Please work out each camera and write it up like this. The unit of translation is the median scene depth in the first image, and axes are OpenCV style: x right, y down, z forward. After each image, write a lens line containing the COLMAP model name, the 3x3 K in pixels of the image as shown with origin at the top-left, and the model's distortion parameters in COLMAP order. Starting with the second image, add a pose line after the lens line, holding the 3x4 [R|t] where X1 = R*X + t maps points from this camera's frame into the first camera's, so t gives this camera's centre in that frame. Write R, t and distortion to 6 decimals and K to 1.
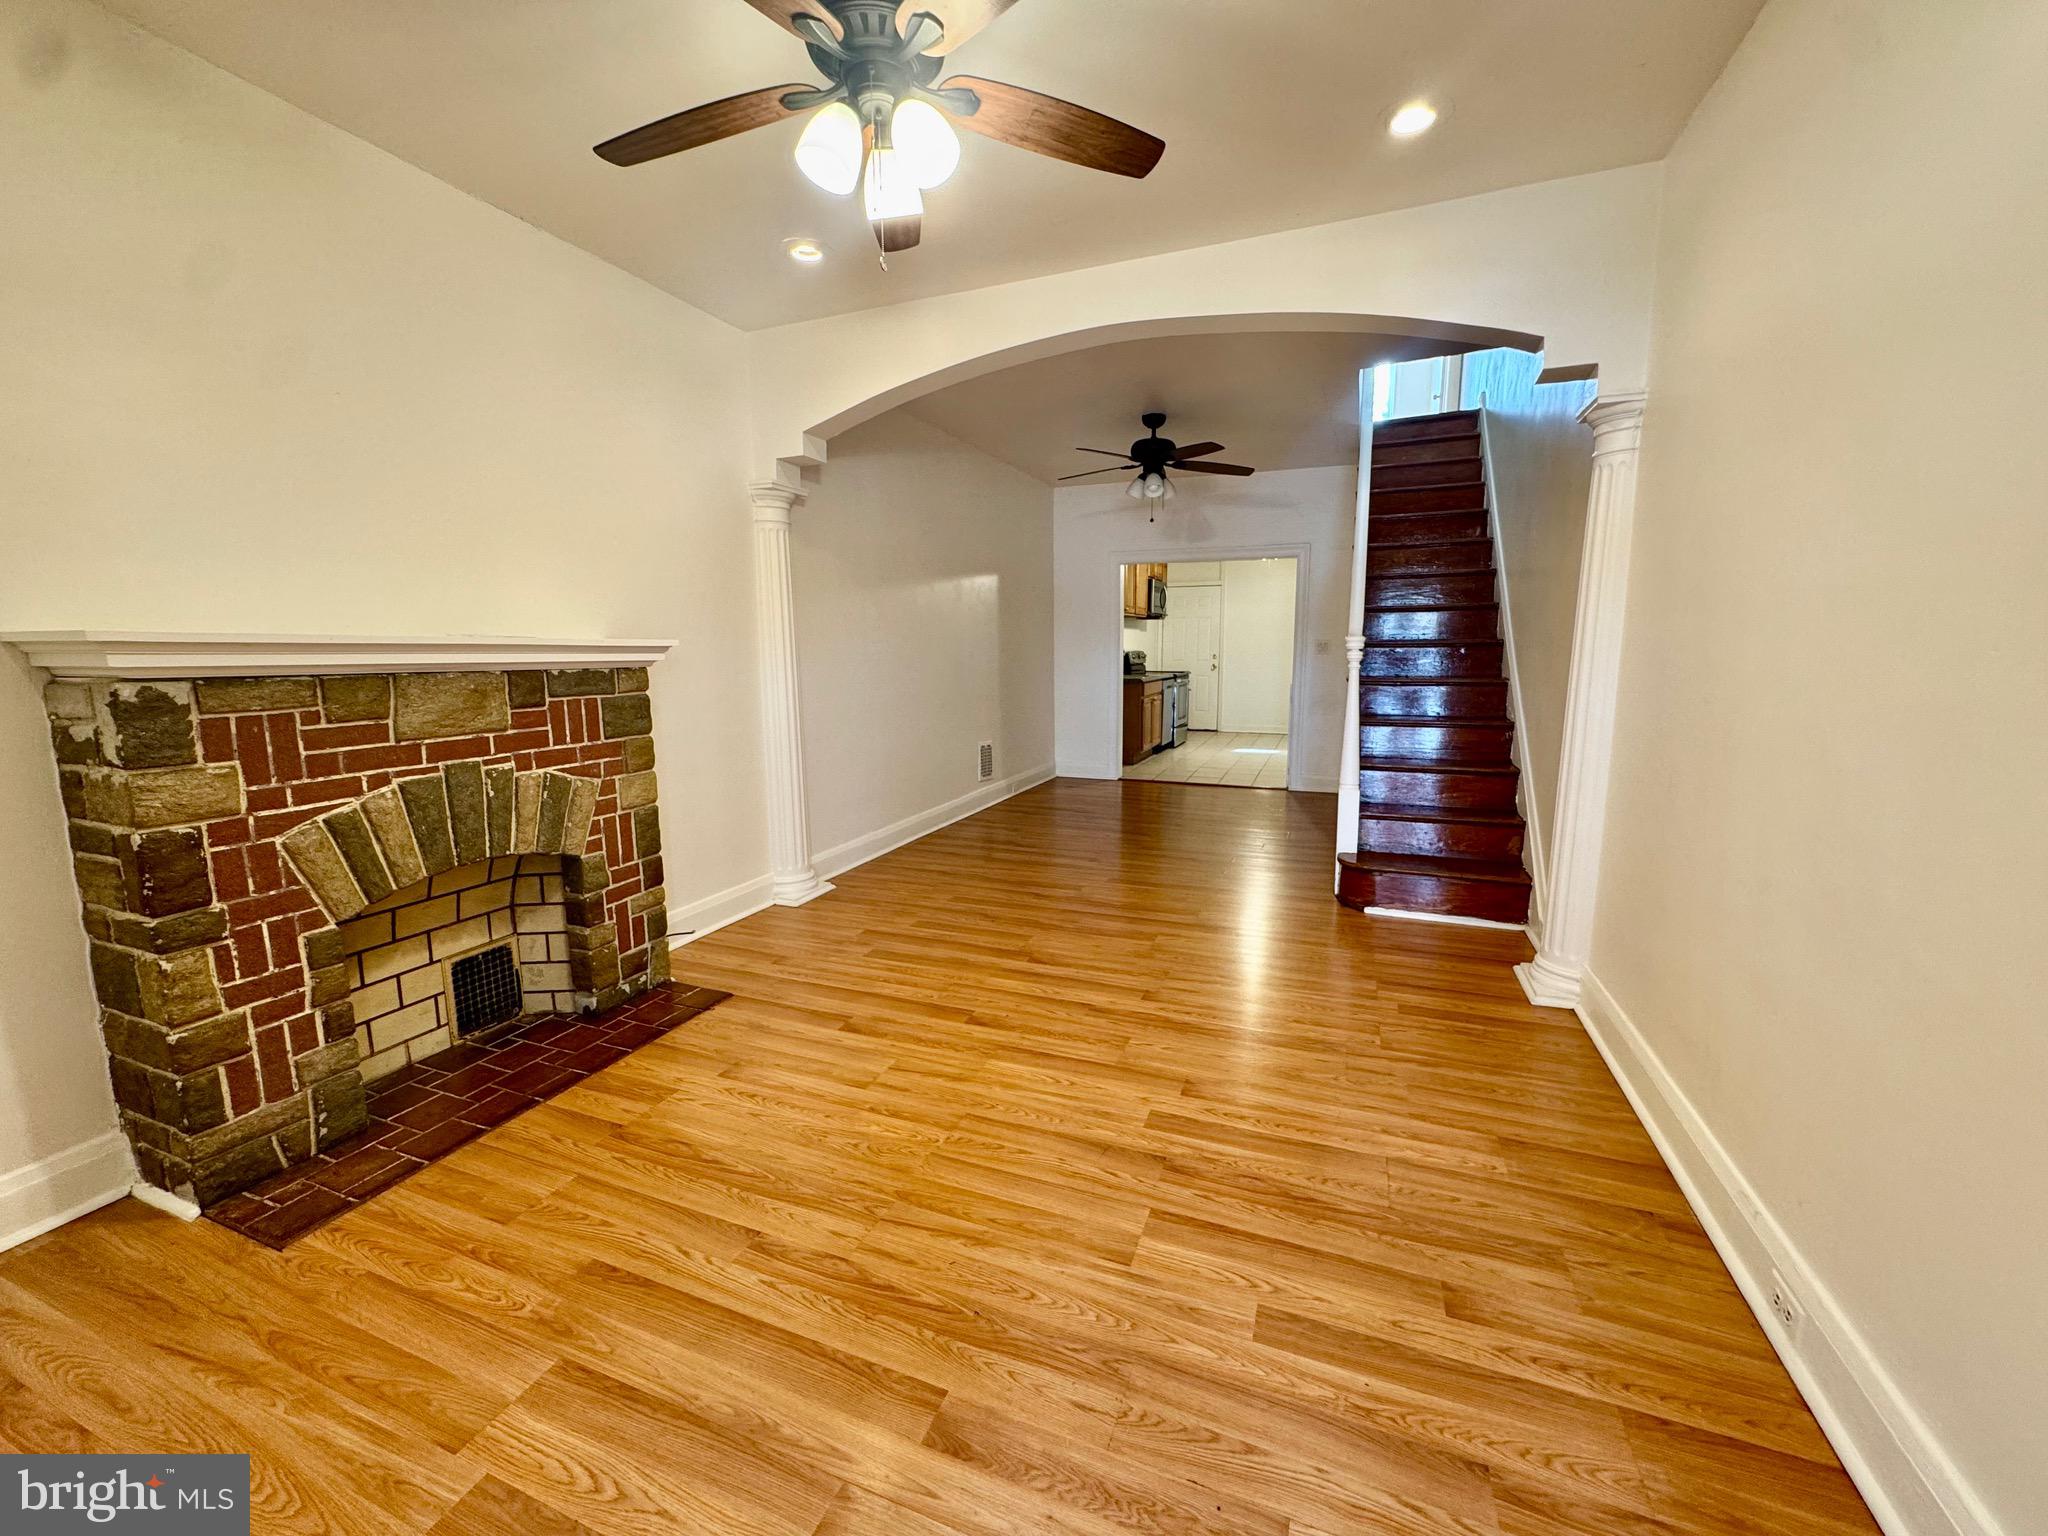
lens RADIAL K [[811.3, 0, 1021.2], [0, 811.3, 765.0], [0, 0, 1]] dist [-0.001578, -0.000004]
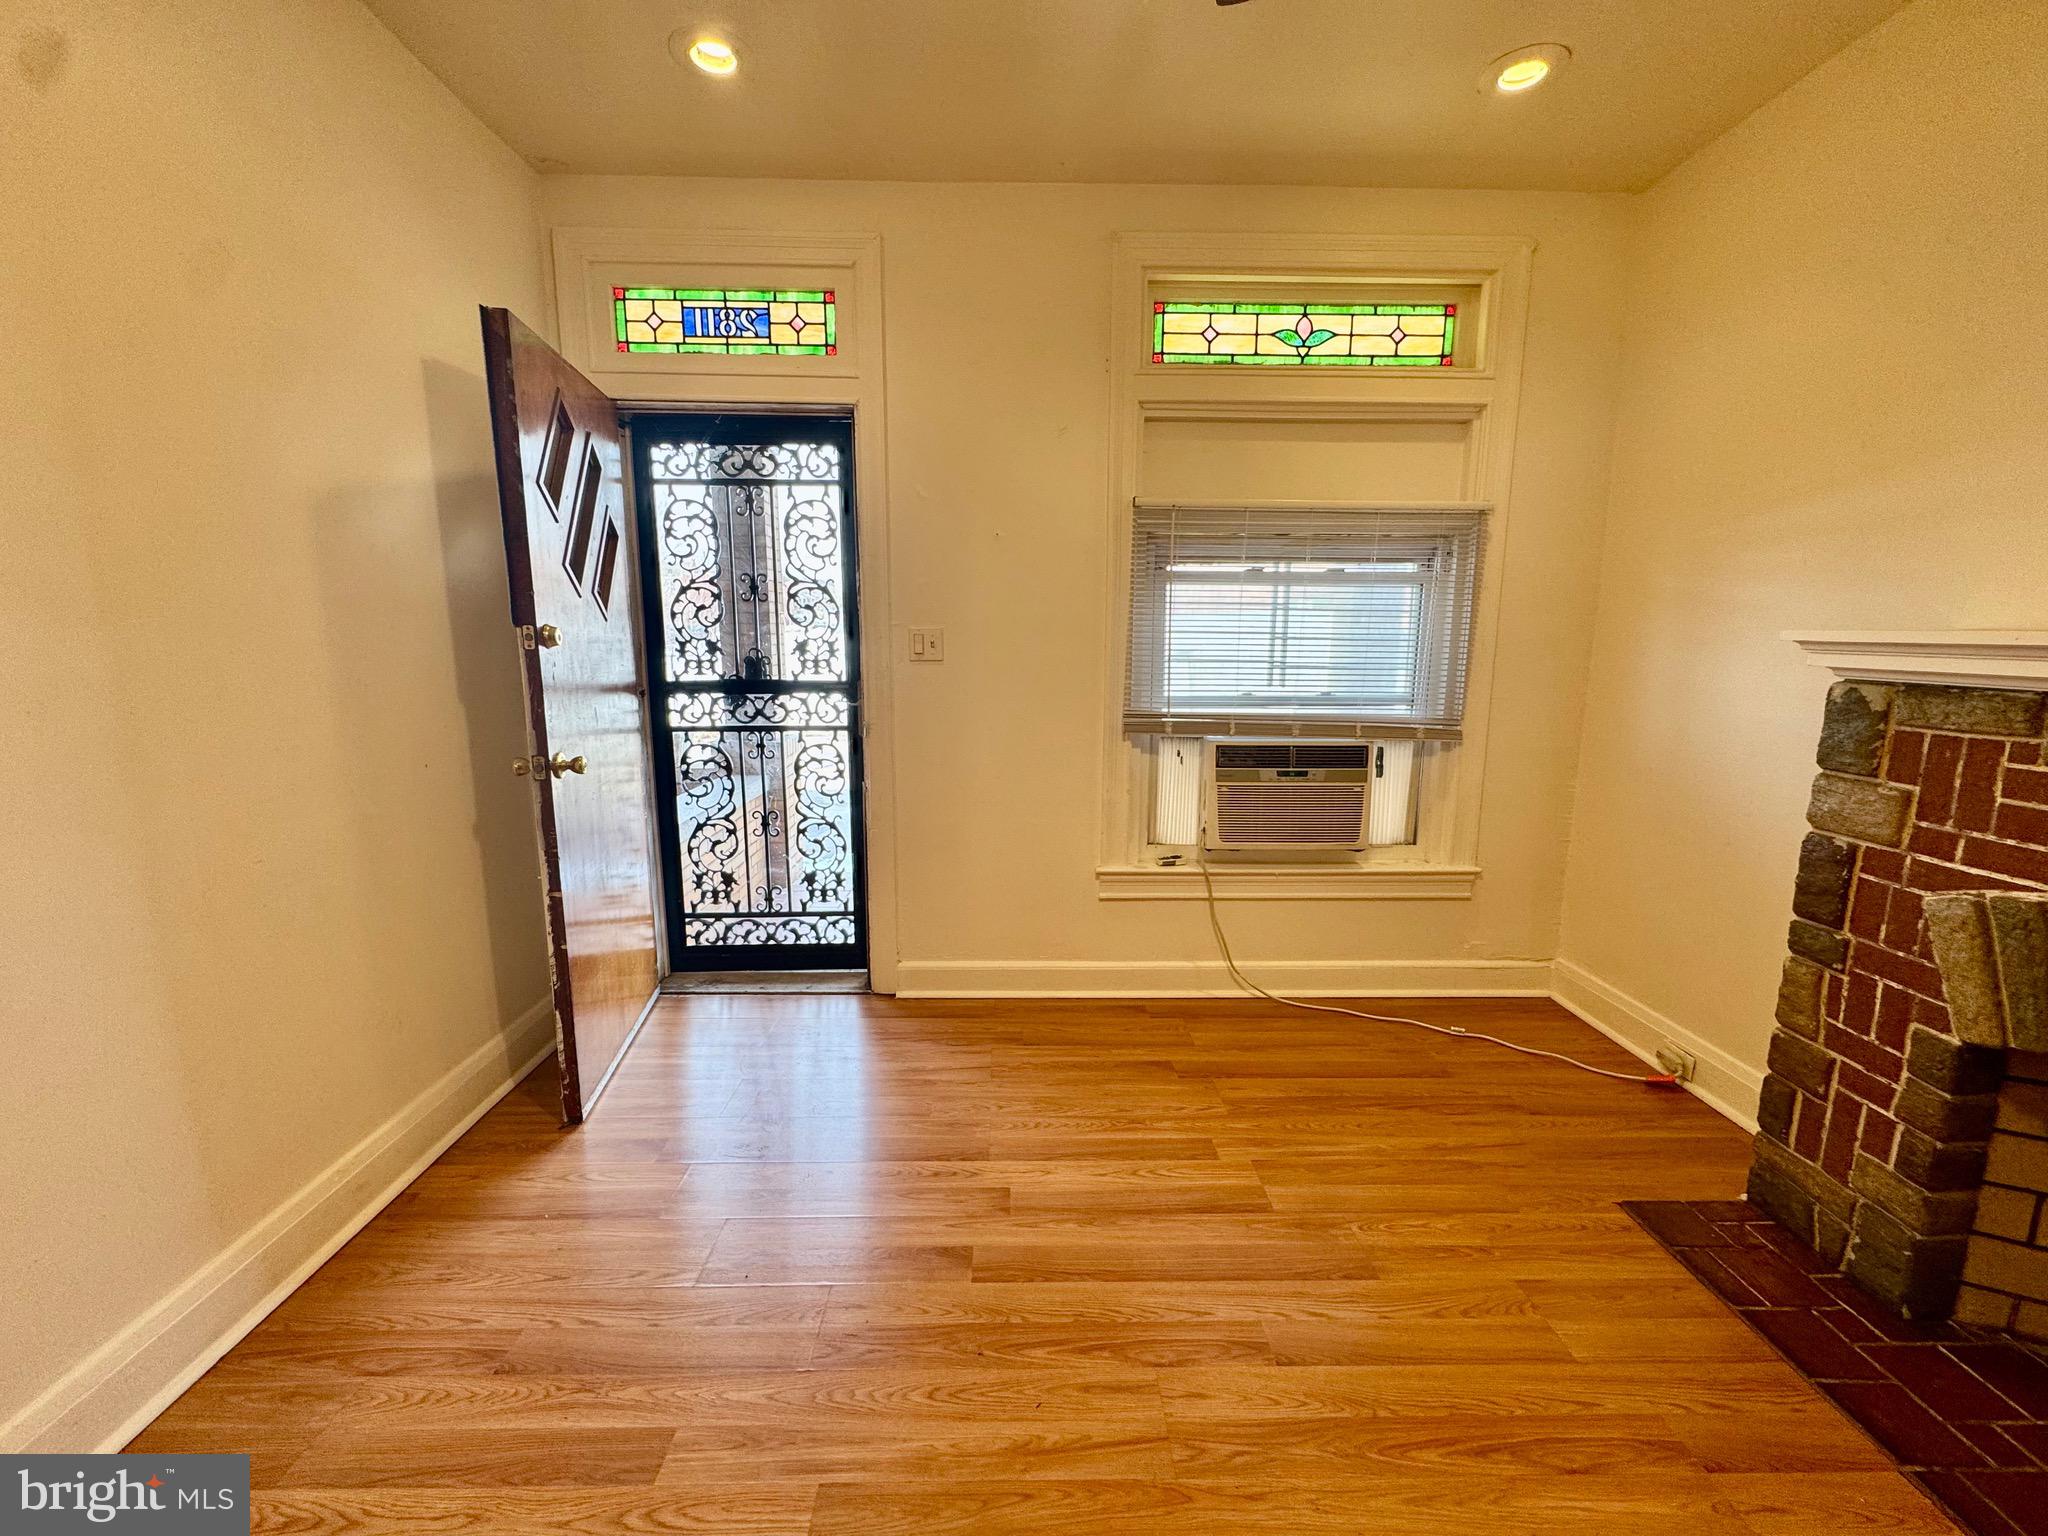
lens RADIAL K [[811.3, 0, 1022.1], [0, 811.3, 763.1], [0, 0, 1]] dist [-0.001578, -0.000004]
pose [[-0.919983, 0.066244, -0.386321, 0.127243], [-0.052468, 0.955931, 0.288865, -0.151266], [0.388432, 0.286020, -0.875964, 0.945713]]
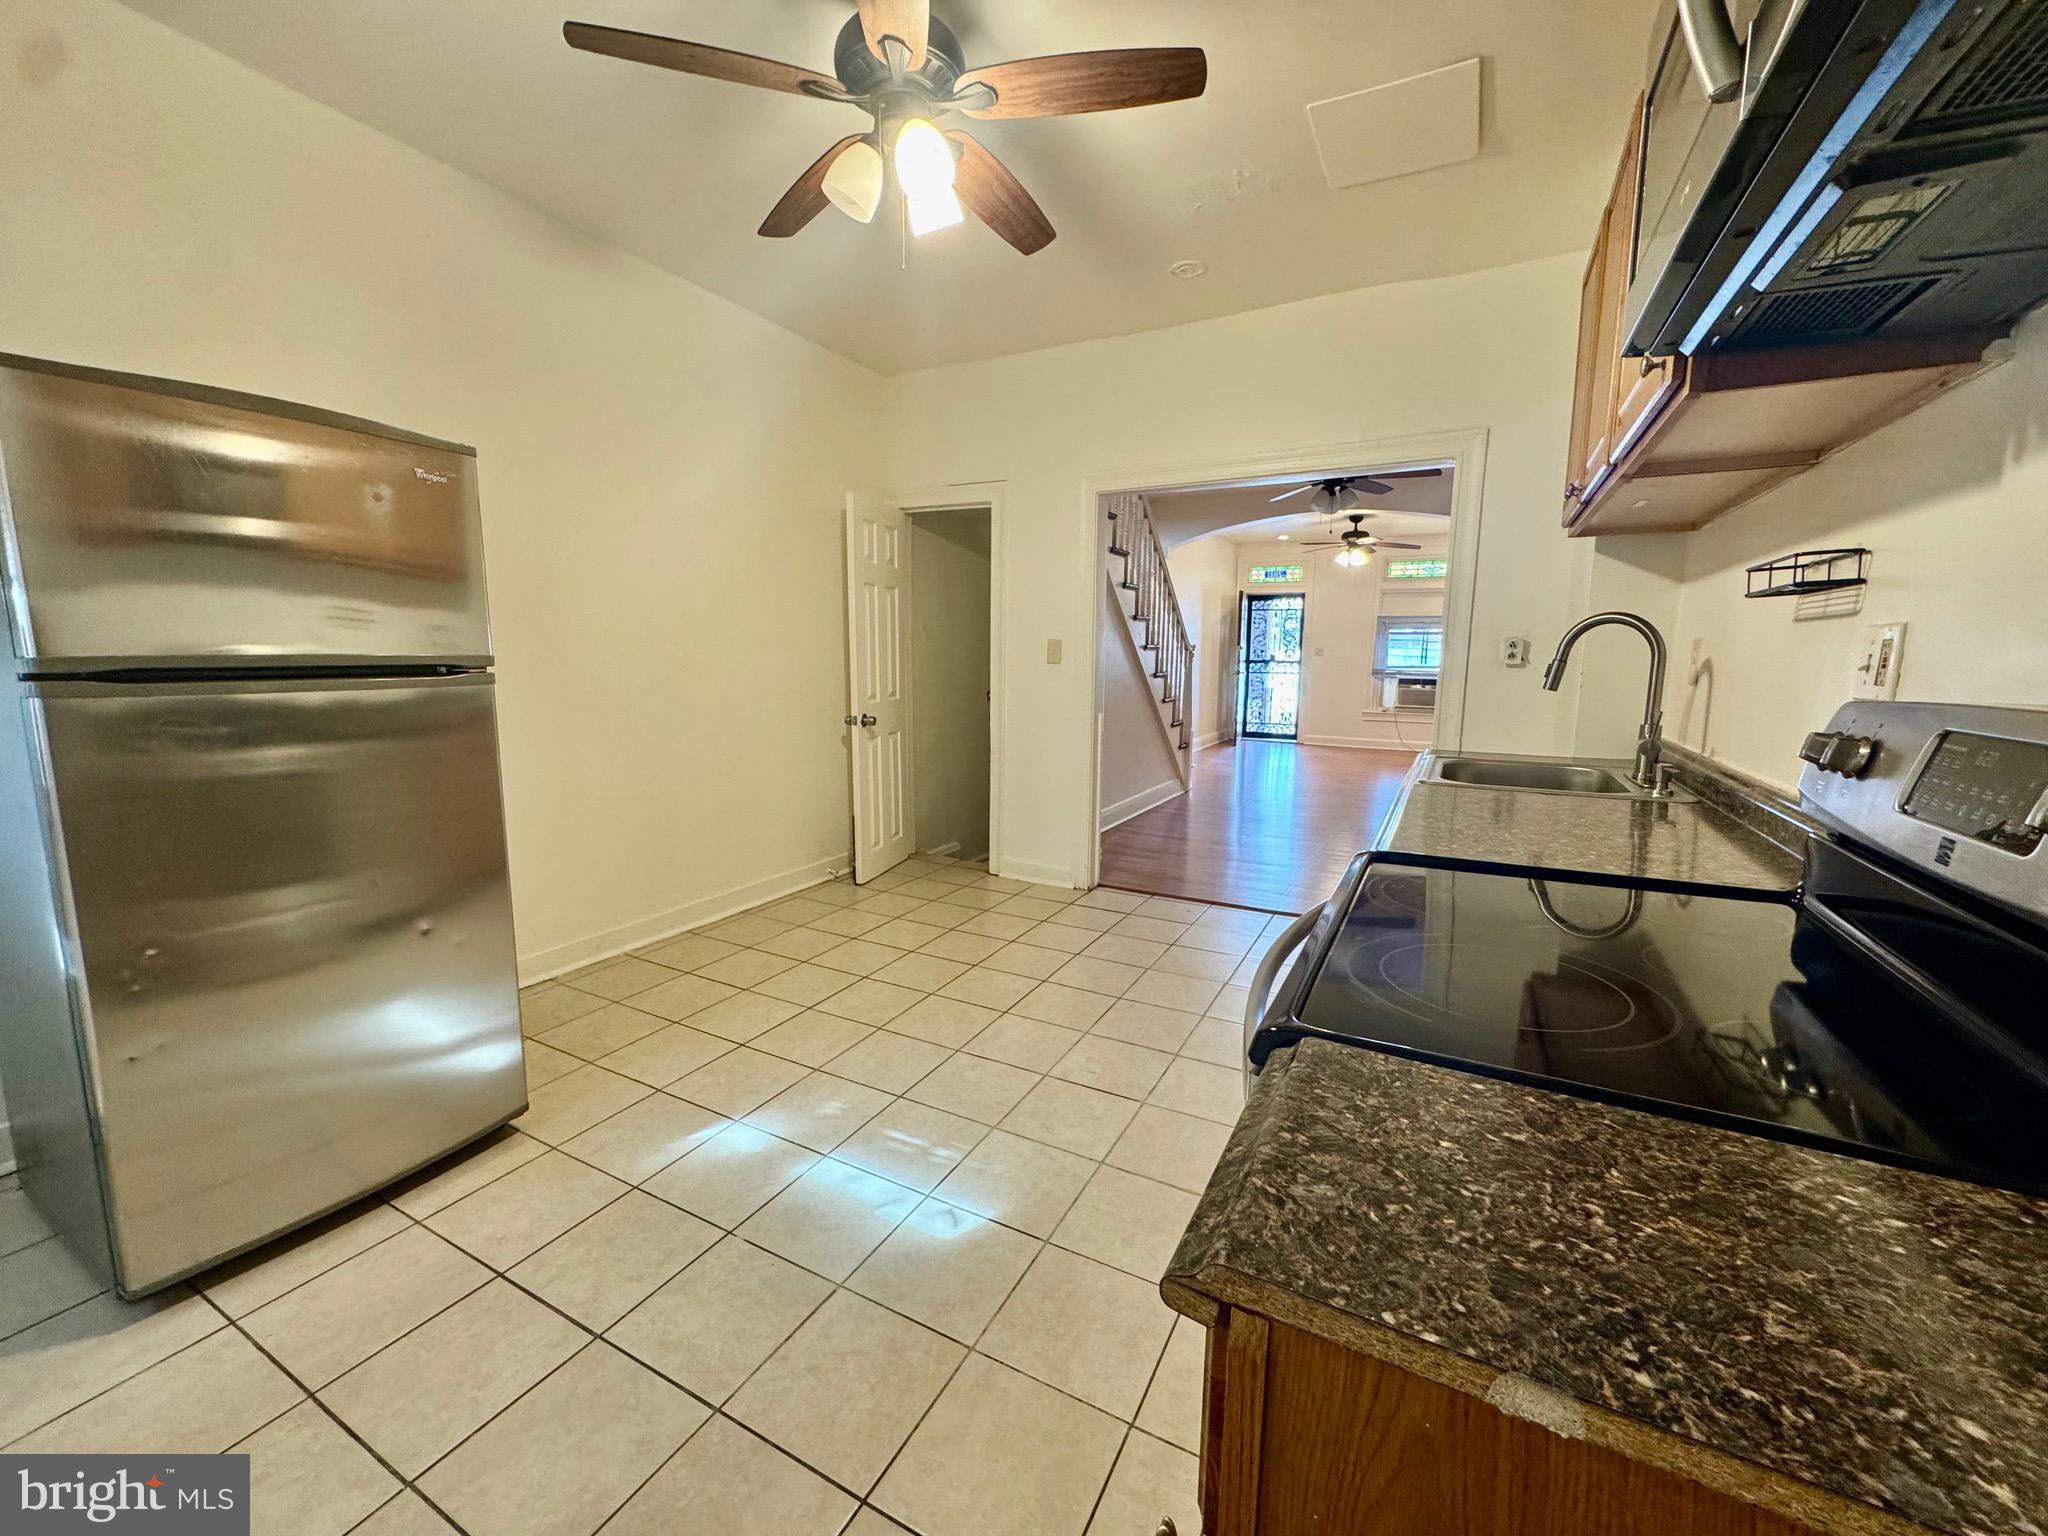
lens RADIAL K [[811.3, 0, 1031.8], [0, 811.3, 761.2], [0, 0, 1]] dist [-0.001578, -0.000004]
pose [[-0.994530, -0.012980, 0.103637, 0.837829], [0.016505, 0.960248, 0.278660, -0.617813], [-0.103134, 0.278847, -0.954782, 4.132978]]
